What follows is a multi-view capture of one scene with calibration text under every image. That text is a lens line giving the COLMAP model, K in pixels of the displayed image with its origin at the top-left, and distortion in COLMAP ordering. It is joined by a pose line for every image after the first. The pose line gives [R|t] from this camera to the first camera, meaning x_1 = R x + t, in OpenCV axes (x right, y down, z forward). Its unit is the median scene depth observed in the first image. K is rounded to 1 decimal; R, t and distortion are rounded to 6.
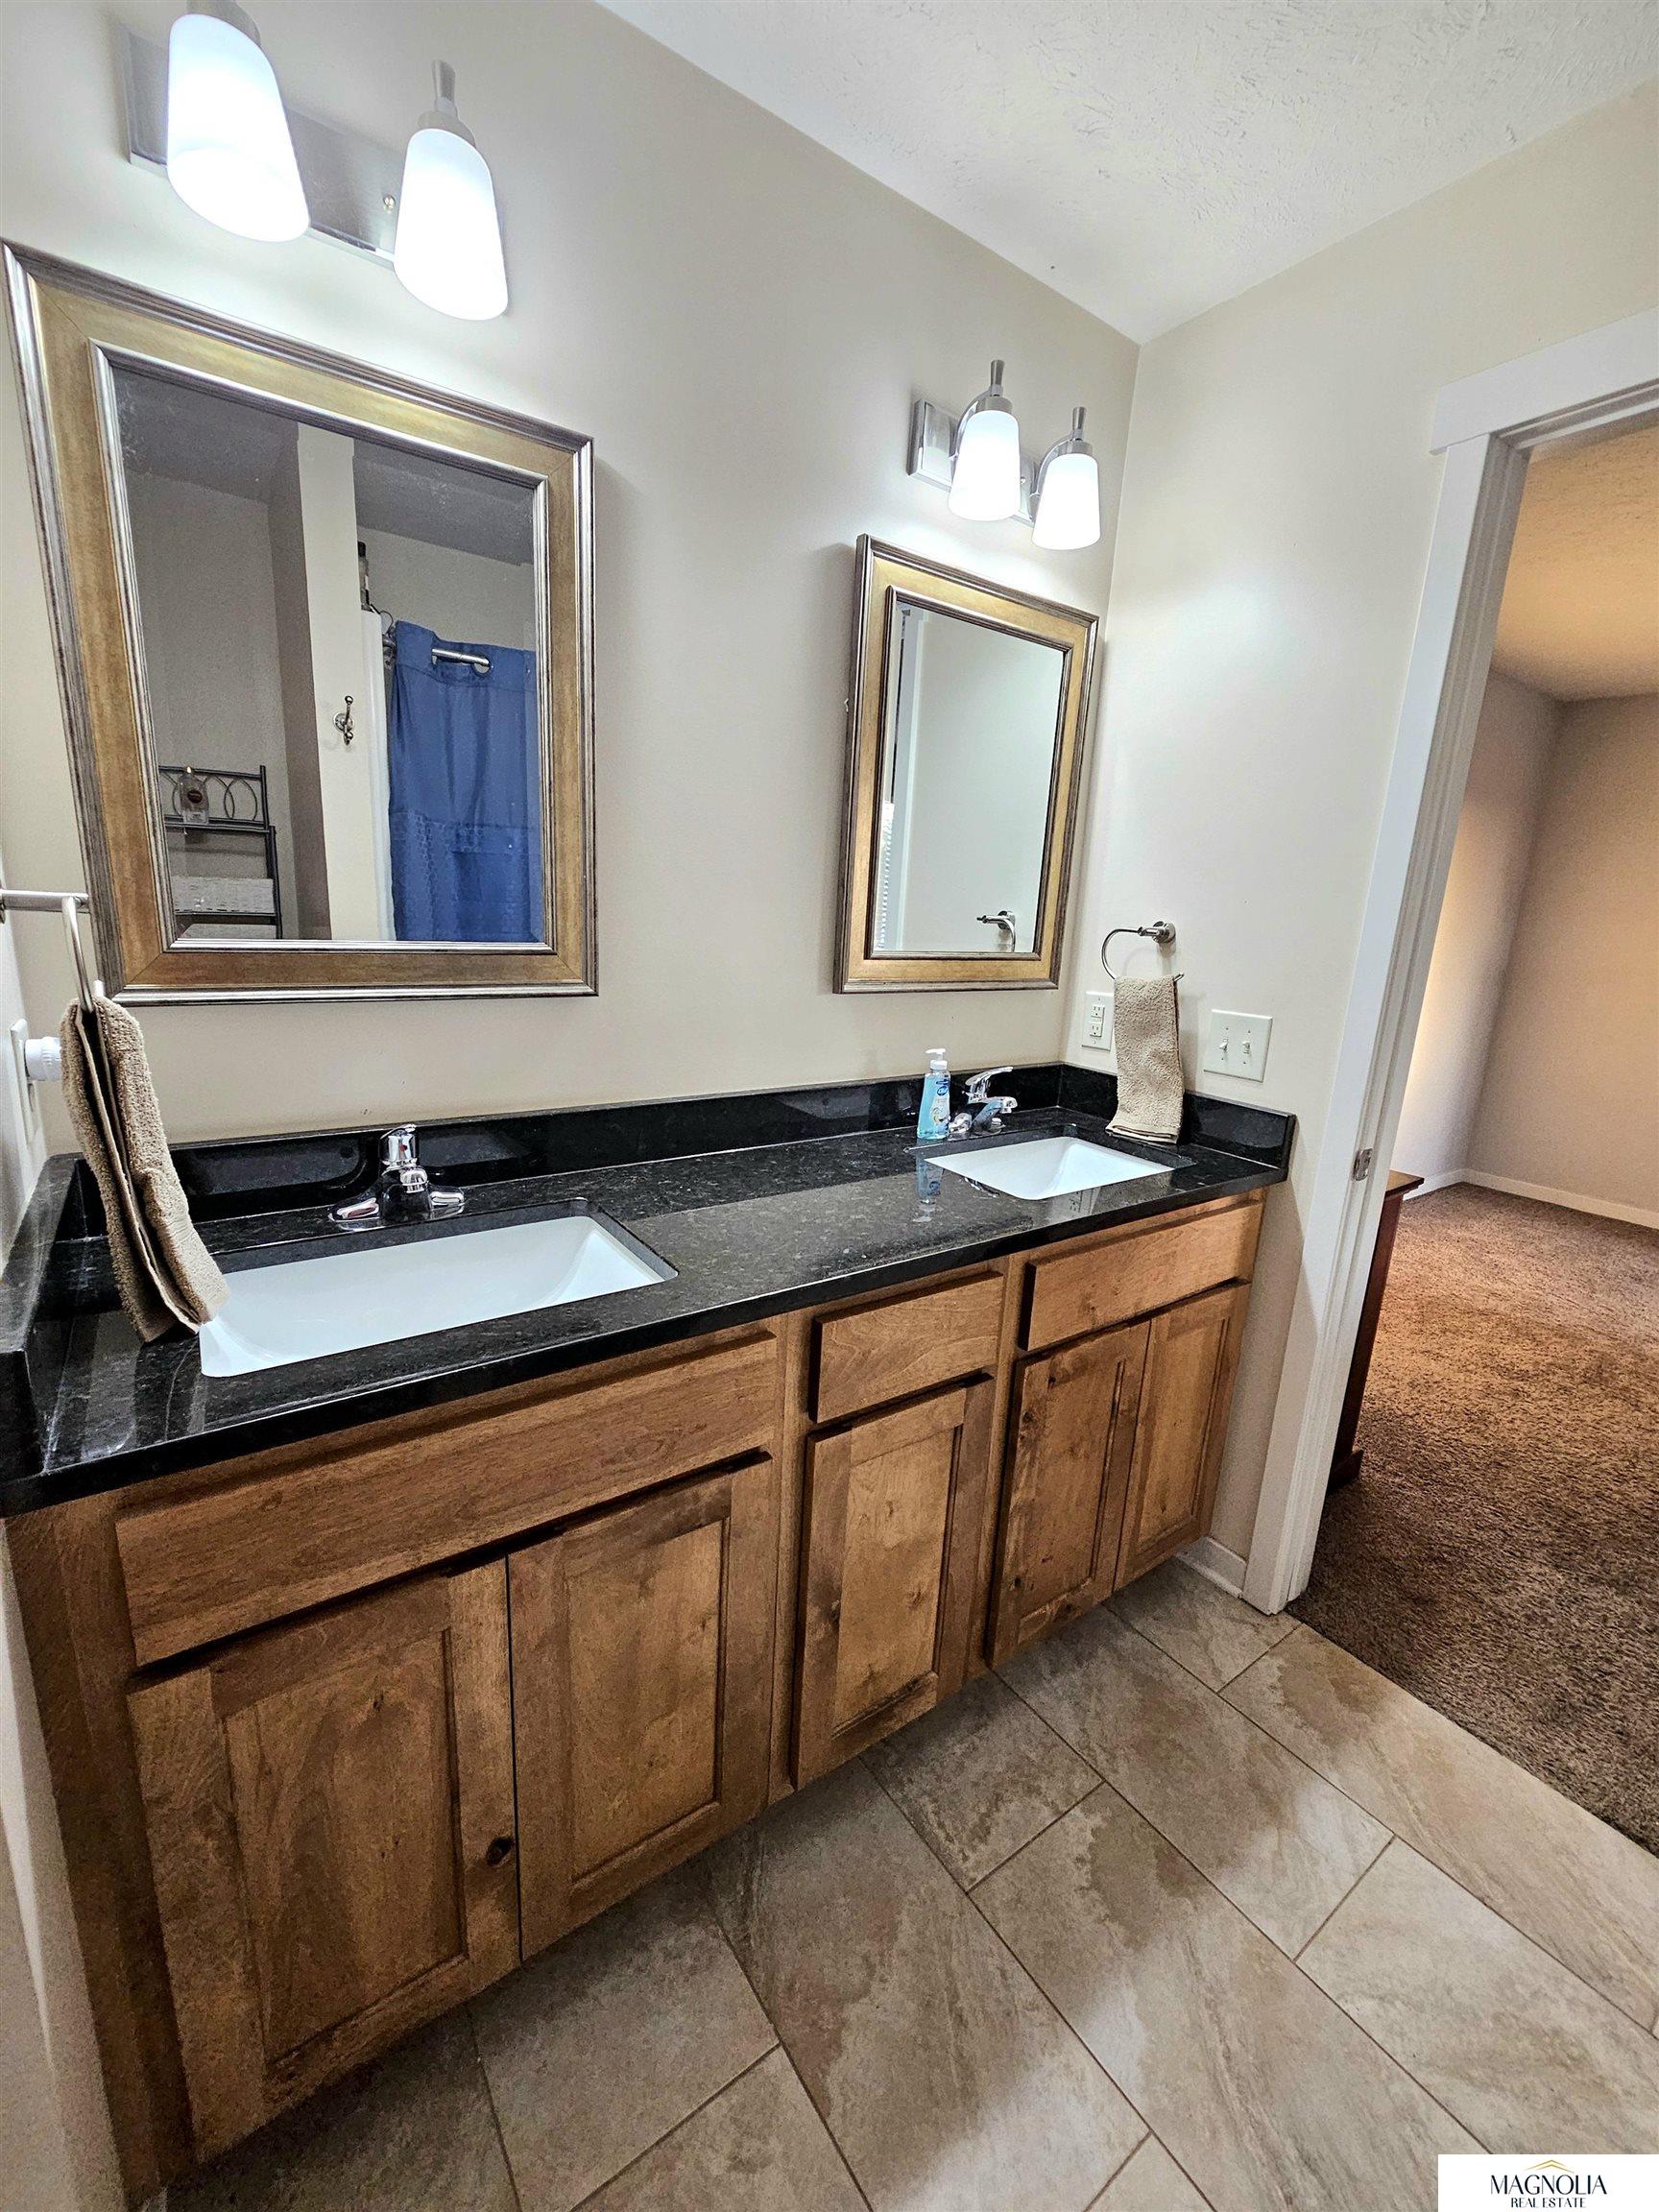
lens RADIAL K [[903.3, 0, 837.3], [0, 903.3, 1106.5], [0, 0, 1]] dist [-0.002016, 0.000196]
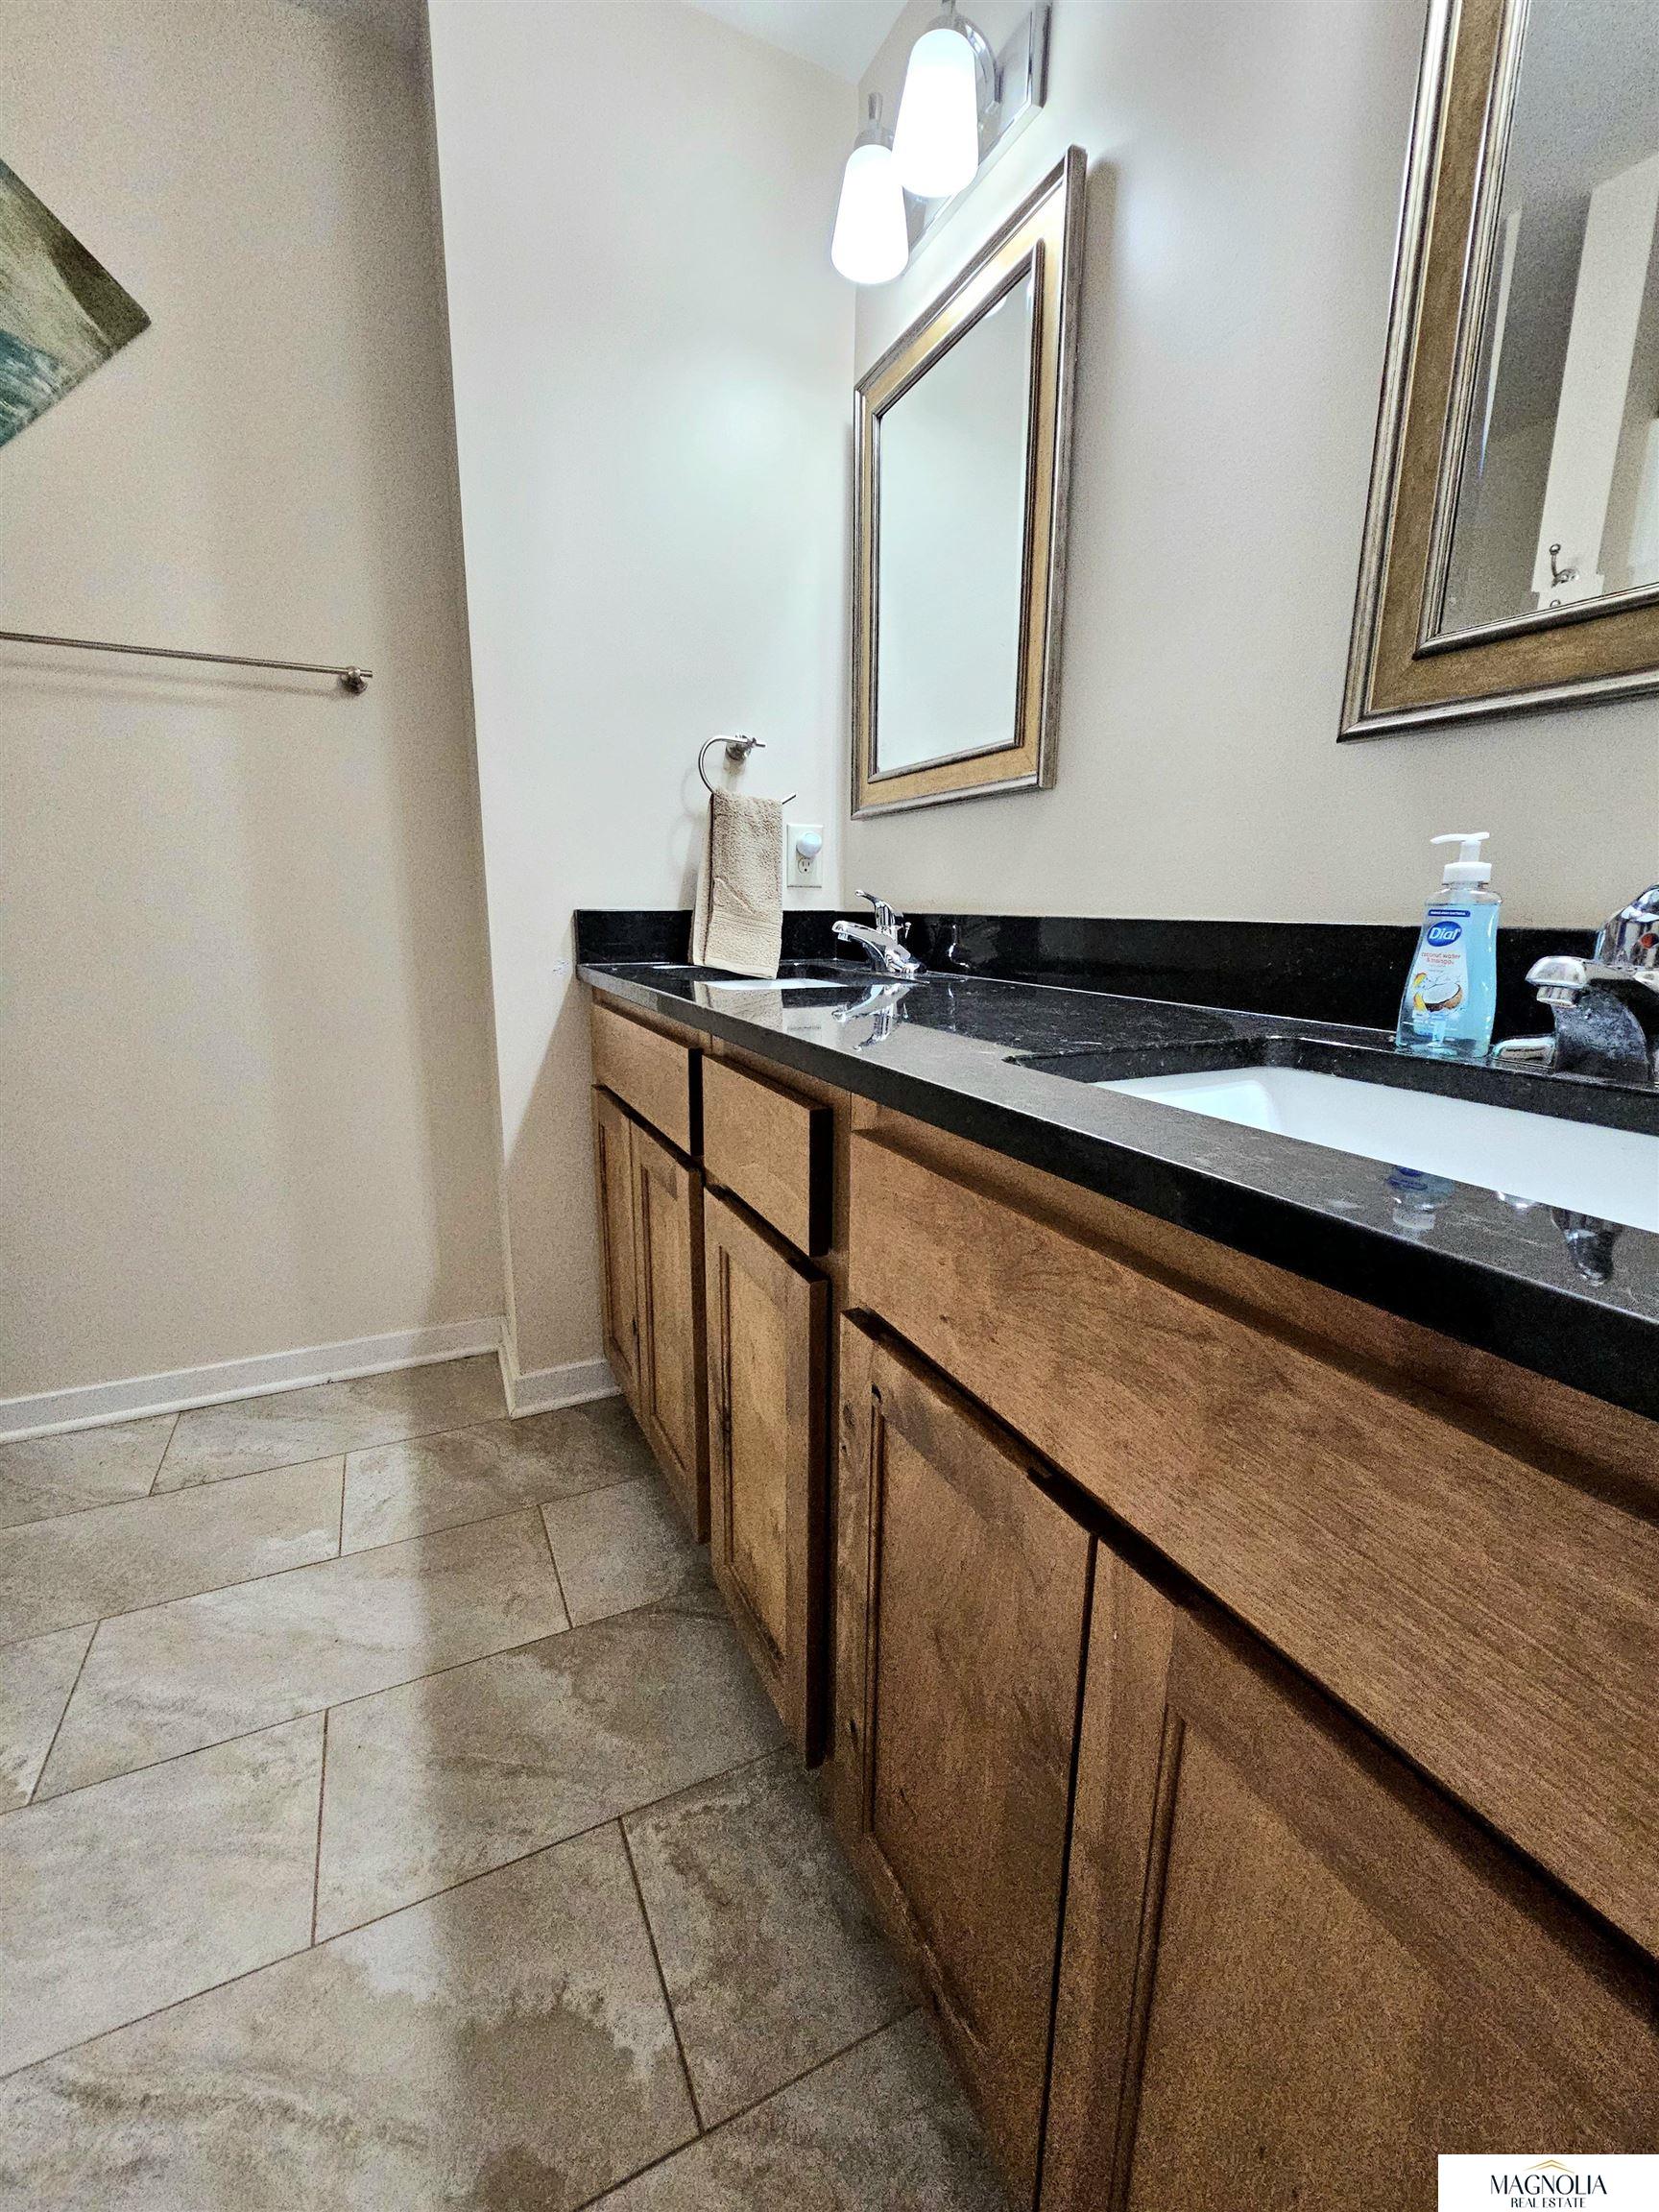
lens RADIAL K [[903.3, 0, 837.3], [0, 903.3, 1106.5], [0, 0, 1]] dist [-0.002016, 0.000196]
pose [[-0.162271, 0.163163, -0.973163, 0.750343], [-0.238214, 0.950586, 0.199099, 0.053788], [0.957561, 0.264129, -0.115385, 1.047884]]
